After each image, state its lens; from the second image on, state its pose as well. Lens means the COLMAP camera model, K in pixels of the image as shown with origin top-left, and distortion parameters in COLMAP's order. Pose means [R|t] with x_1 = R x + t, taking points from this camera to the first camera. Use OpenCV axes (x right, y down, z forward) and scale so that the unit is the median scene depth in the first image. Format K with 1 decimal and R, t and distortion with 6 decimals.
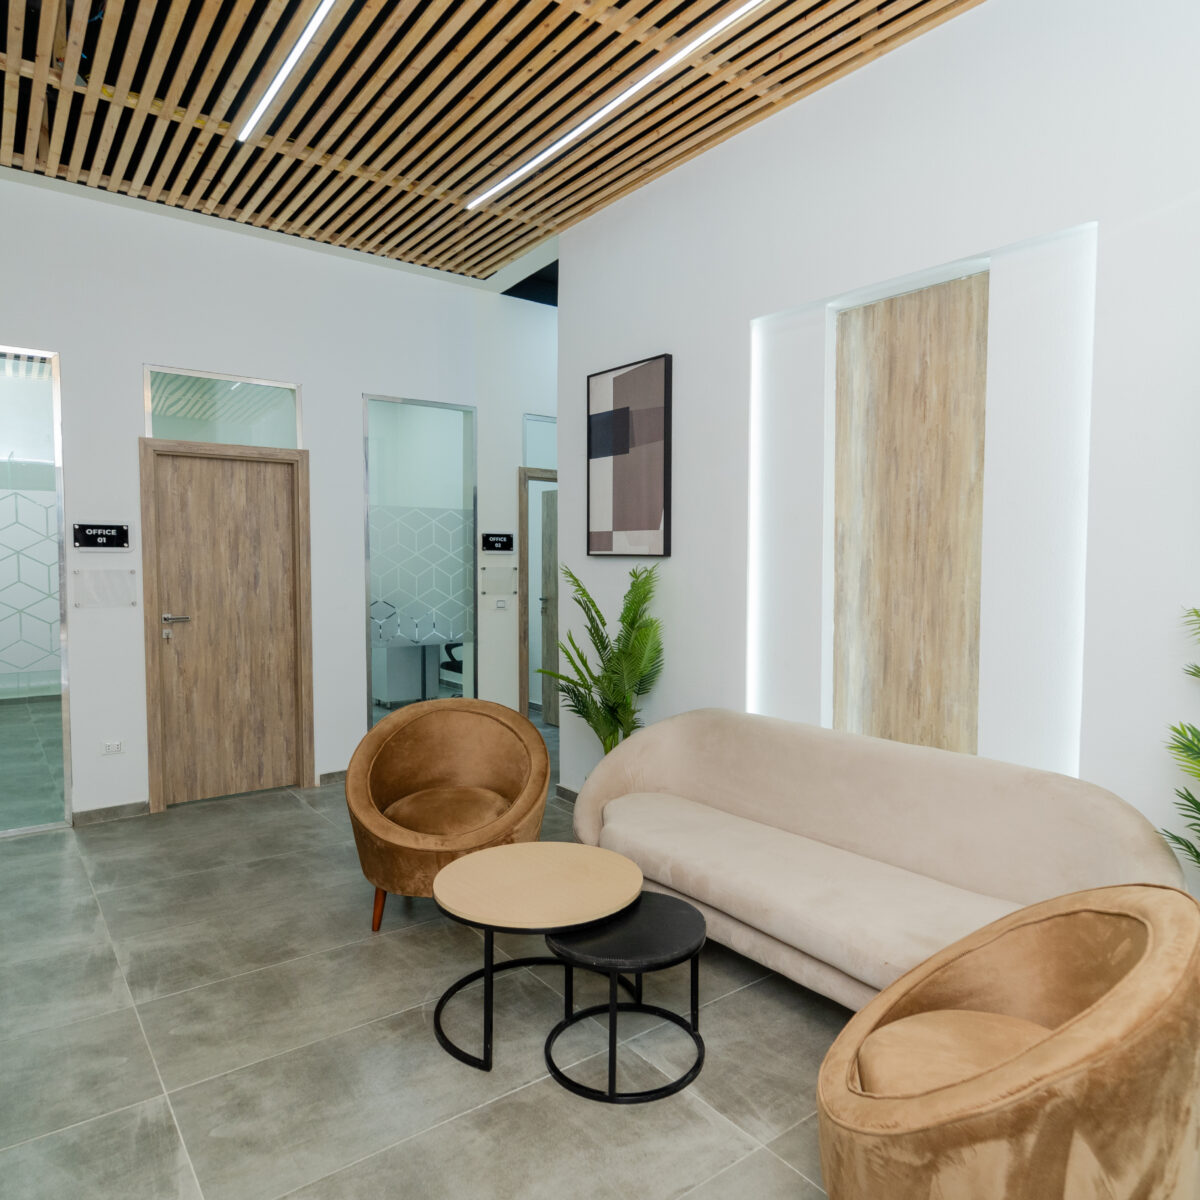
lens RADIAL K [[851.6, 0, 605.3], [0, 851.6, 611.0], [0, 0, 1]] dist [-0.013686, -0.003102]
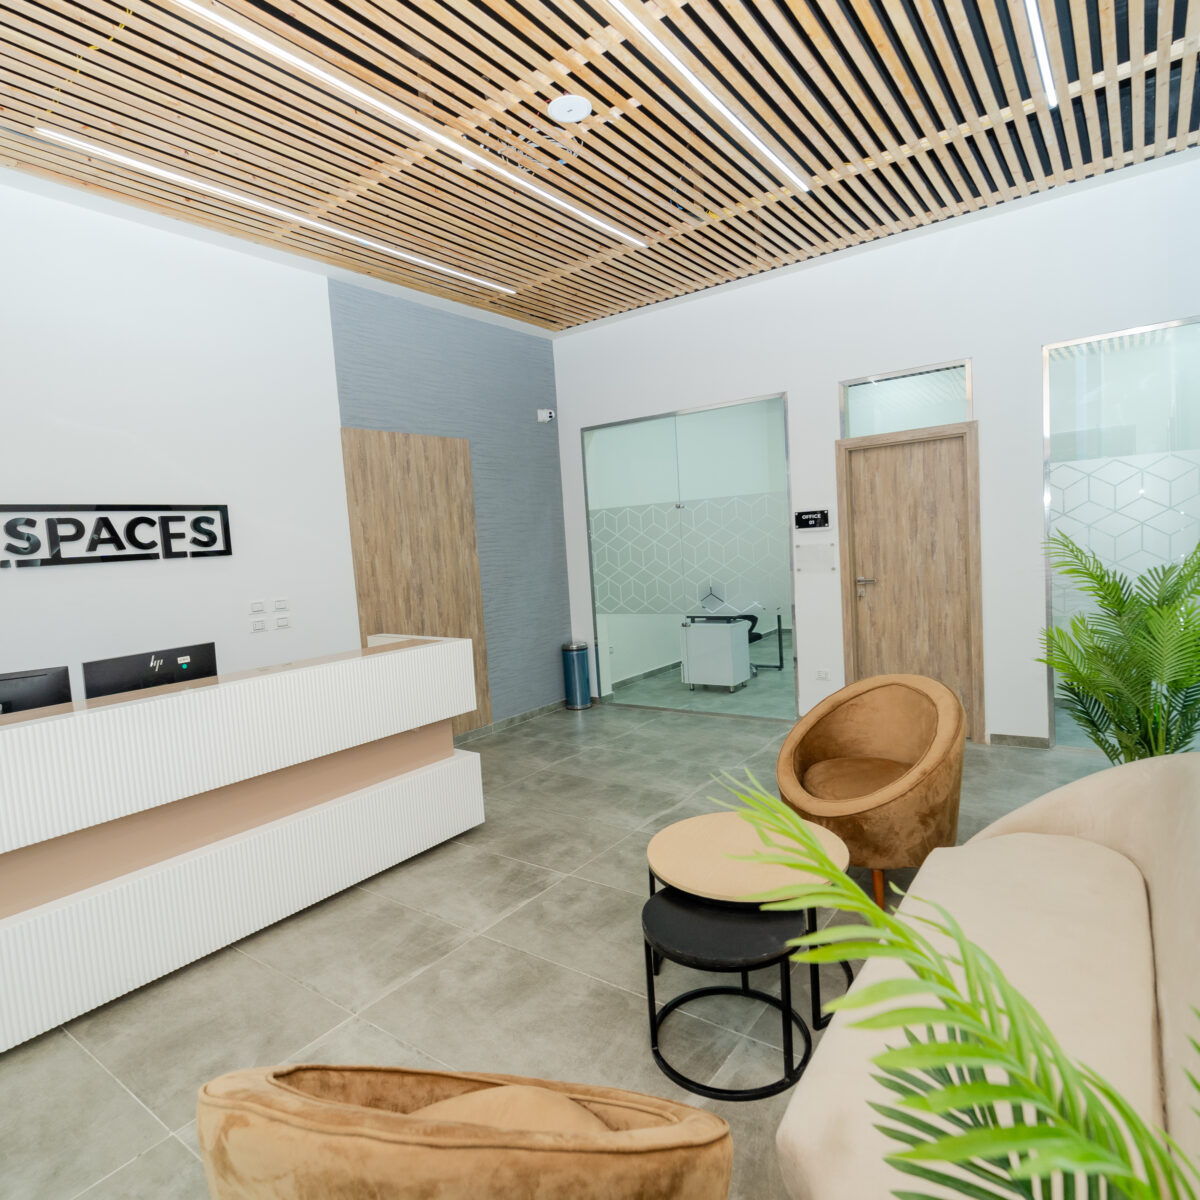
lens RADIAL K [[722.9, 0, 606.8], [0, 722.9, 601.0], [0, 0, 1]] dist [0.005872, -0.002927]
pose [[0.264591, 0.050888, -0.963017, 0.403772], [0.004812, 0.998525, 0.054087, -0.020066], [0.964349, -0.018945, 0.263956, 0.338351]]
